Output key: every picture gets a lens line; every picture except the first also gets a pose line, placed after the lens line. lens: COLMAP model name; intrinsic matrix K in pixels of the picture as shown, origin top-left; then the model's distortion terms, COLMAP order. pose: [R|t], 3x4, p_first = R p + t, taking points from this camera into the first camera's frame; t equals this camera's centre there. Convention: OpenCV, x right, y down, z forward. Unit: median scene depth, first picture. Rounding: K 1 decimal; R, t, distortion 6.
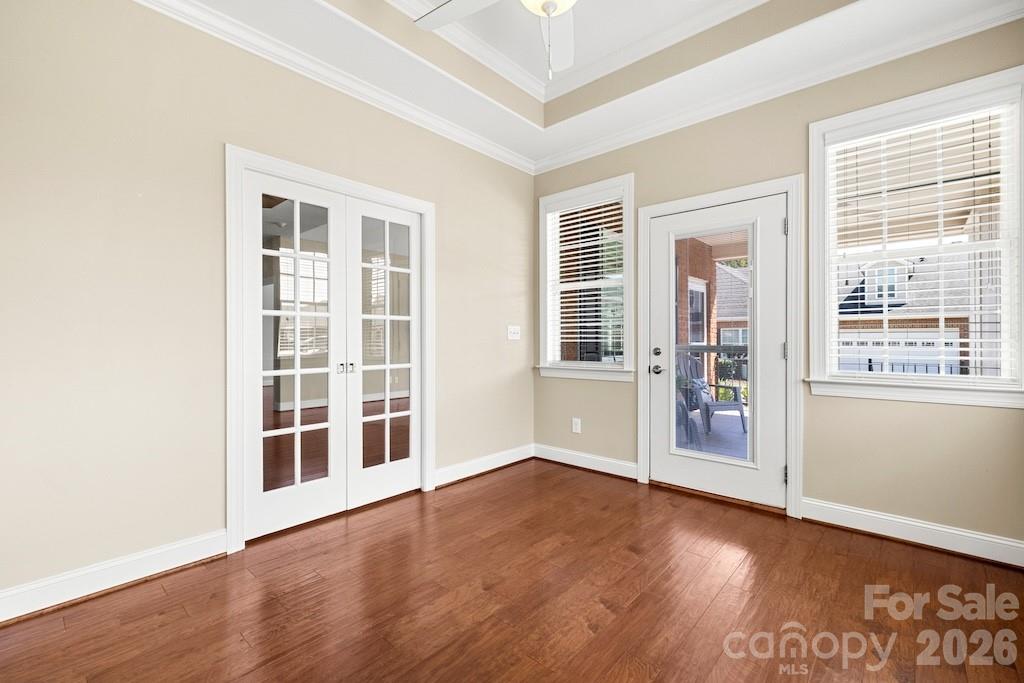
lens RADIAL K [[443.4, 0, 515.5], [0, 443.4, 342.2], [0, 0, 1]] dist [0.039791, 0.000650]
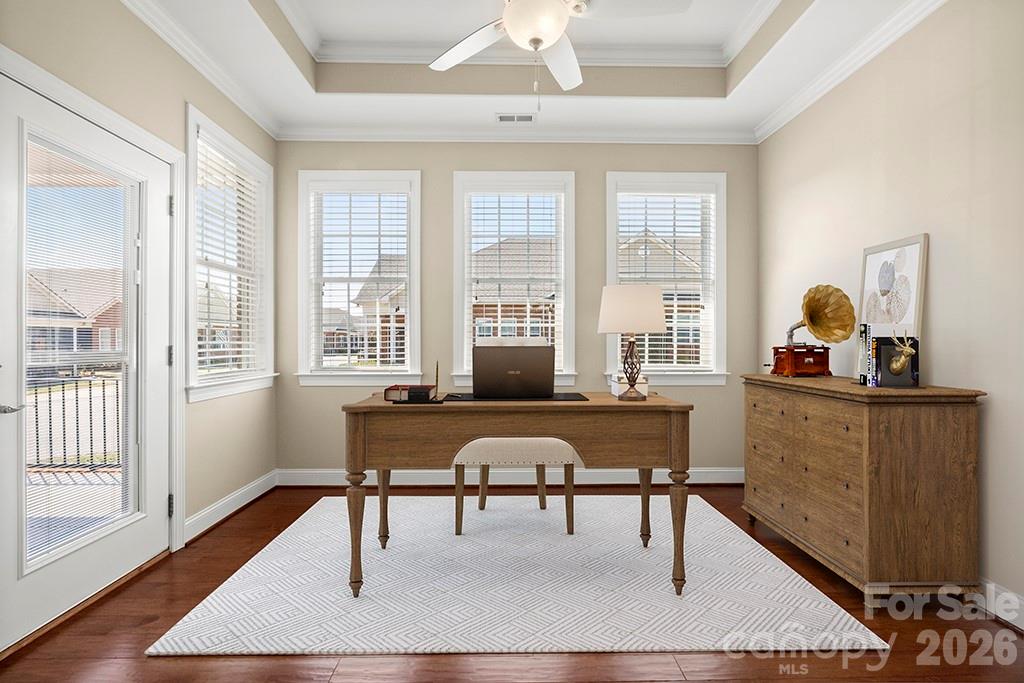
lens RADIAL K [[479.8, 0, 505.1], [0, 479.8, 341.4], [0, 0, 1]] dist [0.003015, 0.000524]
pose [[-0.686391, 0.002426, 0.727228, -0.466750], [0.004761, 0.999988, 0.001157, -0.004347], [-0.727217, 0.004257, -0.686395, 1.173237]]
